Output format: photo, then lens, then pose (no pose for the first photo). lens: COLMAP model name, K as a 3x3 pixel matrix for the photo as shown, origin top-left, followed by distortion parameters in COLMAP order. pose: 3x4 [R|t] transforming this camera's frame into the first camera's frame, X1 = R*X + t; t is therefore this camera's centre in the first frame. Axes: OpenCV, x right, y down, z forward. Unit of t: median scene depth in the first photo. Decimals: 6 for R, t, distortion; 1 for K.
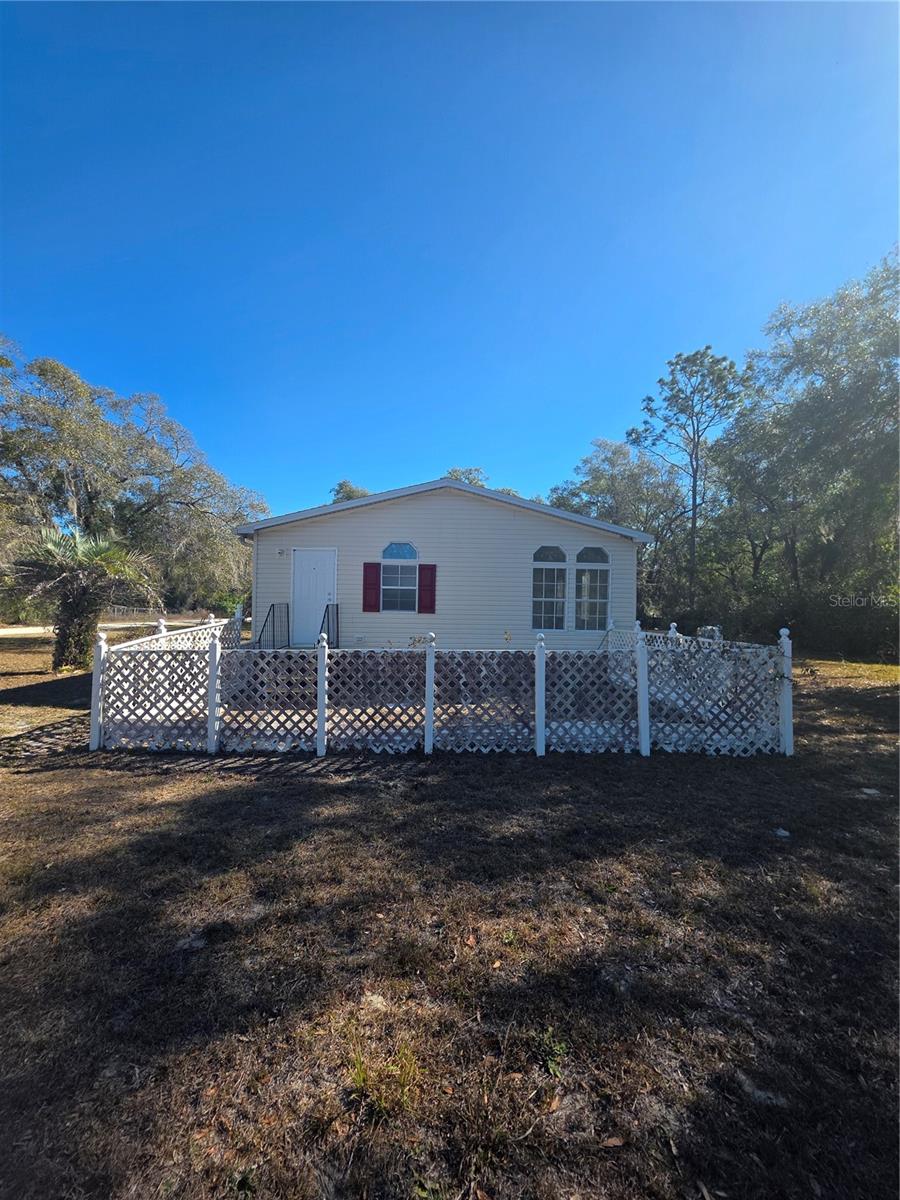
lens RADIAL K [[479.6, 0, 450.0], [0, 479.6, 600.0], [0, 0, 1]] dist [0.000503, 0.002235]
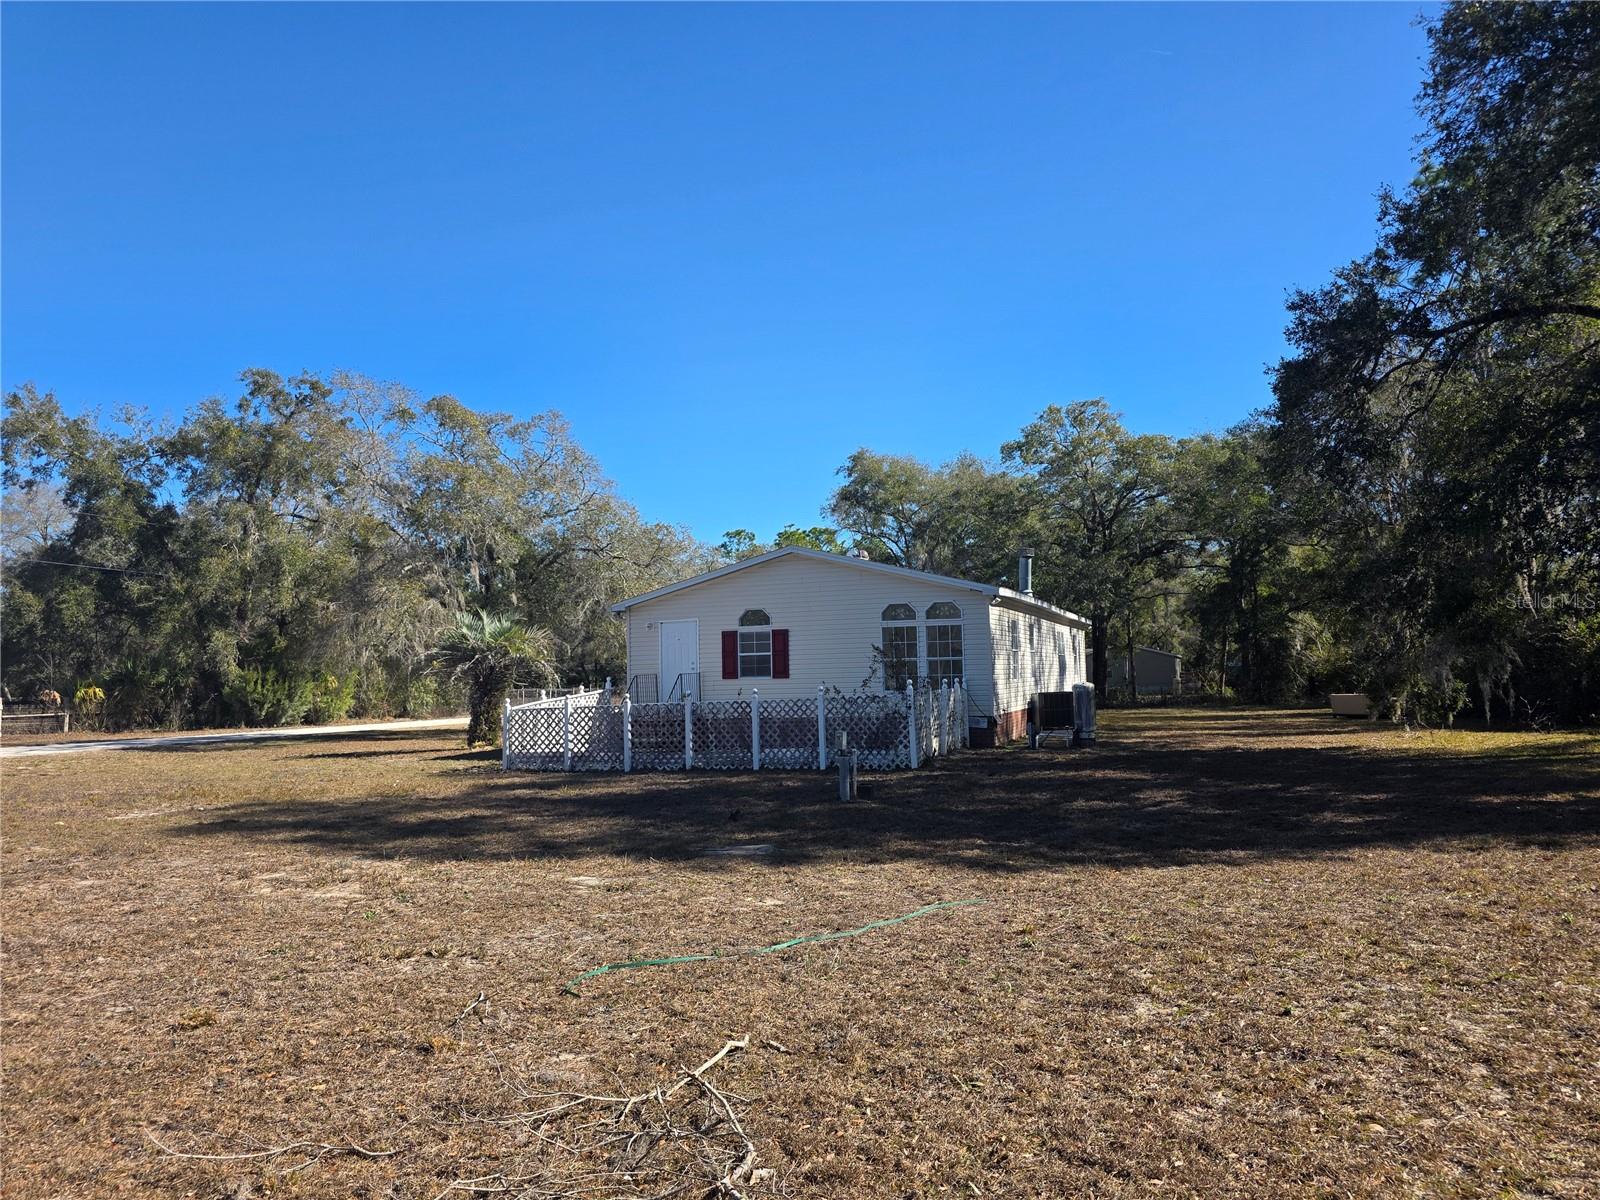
lens RADIAL K [[1106.4, 0, 800.0], [0, 1106.4, 600.0], [0, 0, 1]] dist [0.199062, -0.000049]
pose [[0.930842, -0.062013, -0.360121, 0.831533], [0.044273, 0.997374, -0.057311, -0.001057], [0.362729, 0.037404, 0.931144, -1.148060]]
